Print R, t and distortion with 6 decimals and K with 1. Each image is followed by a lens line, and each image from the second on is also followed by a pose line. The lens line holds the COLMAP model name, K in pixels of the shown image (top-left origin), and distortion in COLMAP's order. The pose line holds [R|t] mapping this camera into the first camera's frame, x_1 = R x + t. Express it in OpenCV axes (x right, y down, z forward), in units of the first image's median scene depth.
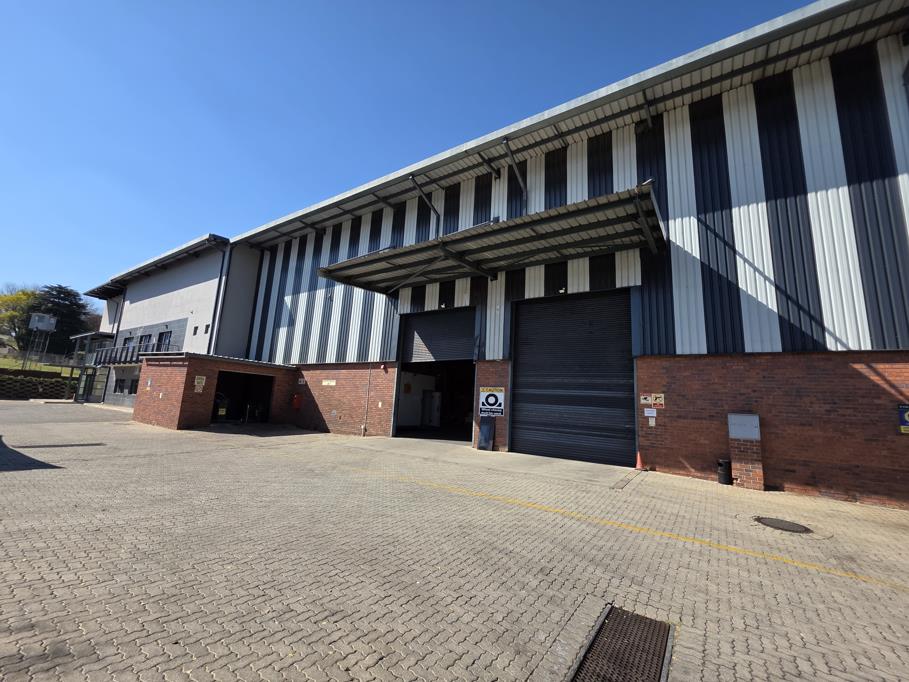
lens RADIAL K [[364.5, 0, 454.5], [0, 364.5, 341.0], [0, 0, 1]] dist [0.000357, 0.000332]
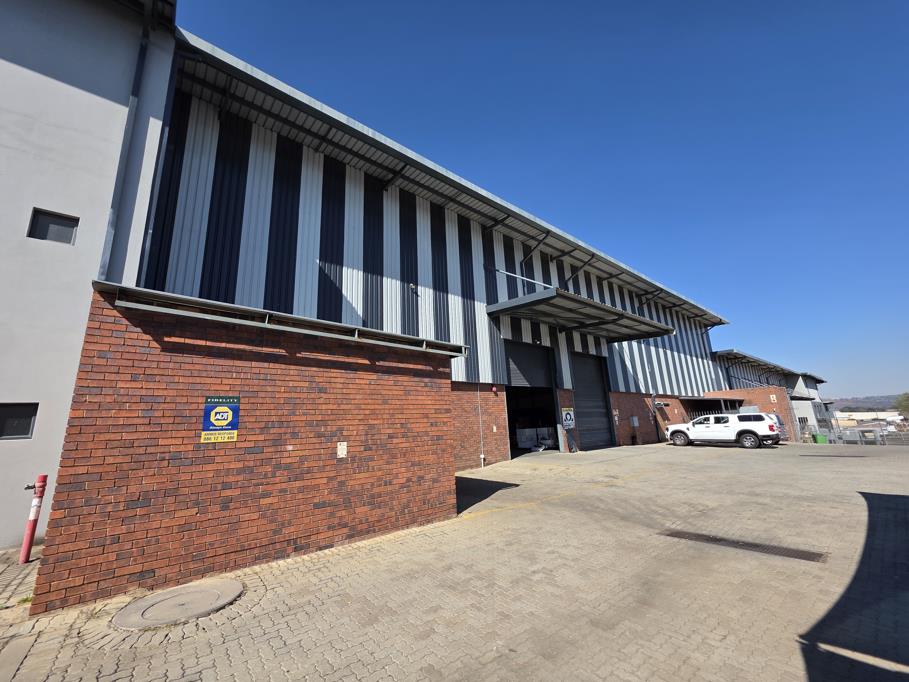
lens RADIAL K [[364.5, 0, 454.5], [0, 364.5, 341.0], [0, 0, 1]] dist [0.000357, 0.000332]
pose [[0.281248, 0.155161, 0.947008, -1.234084], [-0.110612, 0.985506, -0.128619, 0.086032], [-0.953239, -0.068577, 0.294334, 0.877008]]
